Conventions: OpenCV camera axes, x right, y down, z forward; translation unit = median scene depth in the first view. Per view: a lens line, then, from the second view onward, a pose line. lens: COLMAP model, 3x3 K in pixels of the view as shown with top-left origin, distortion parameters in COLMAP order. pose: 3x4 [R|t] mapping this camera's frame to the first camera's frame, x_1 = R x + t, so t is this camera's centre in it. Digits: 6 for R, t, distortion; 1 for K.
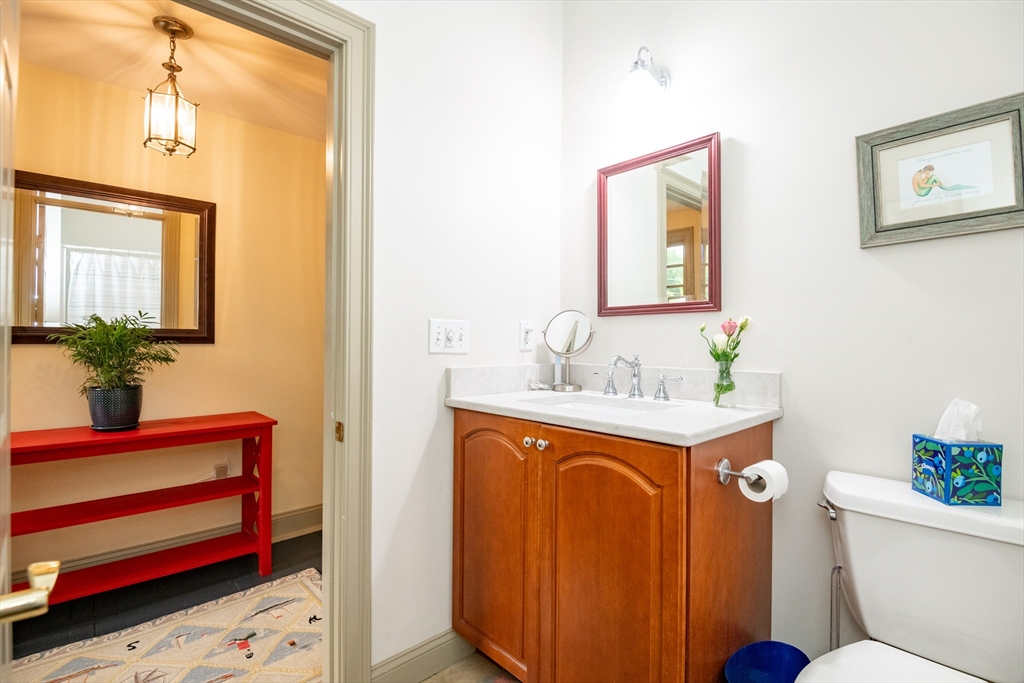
lens RADIAL K [[487.8, 0, 508.1], [0, 487.8, 337.4], [0, 0, 1]] dist [-0.008190, -0.007654]
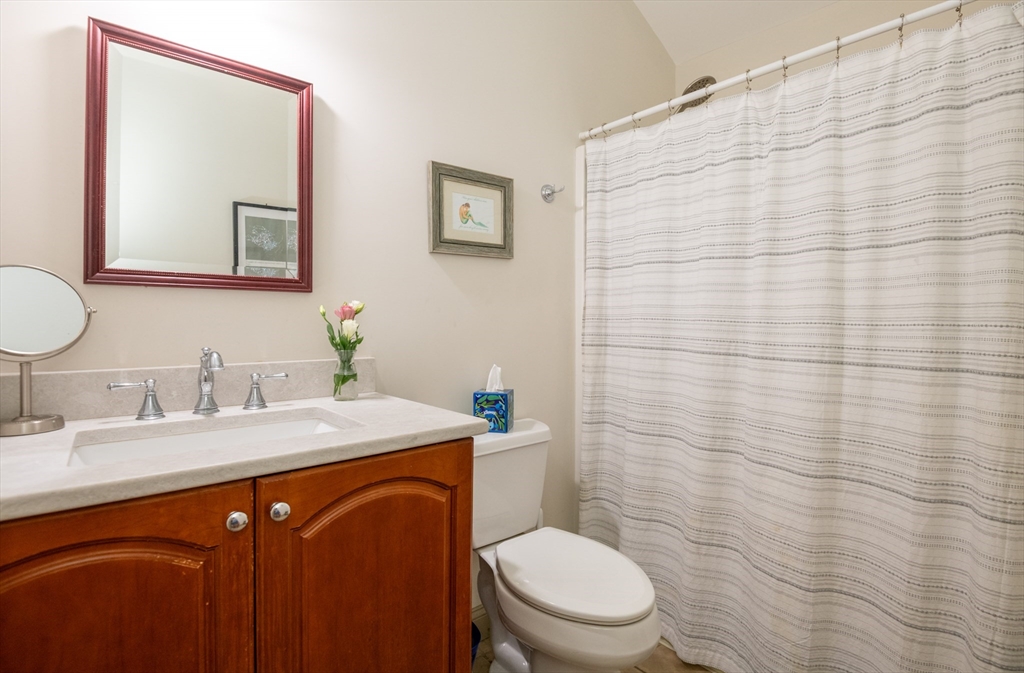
lens RADIAL K [[493.4, 0, 515.5], [0, 493.4, 329.5], [0, 0, 1]] dist [-0.002516, -0.001343]
pose [[0.023115, -0.013648, 0.999640, -0.513502], [-0.008794, 0.999865, 0.013854, -0.004747], [-0.999694, -0.009111, 0.022992, 0.723007]]
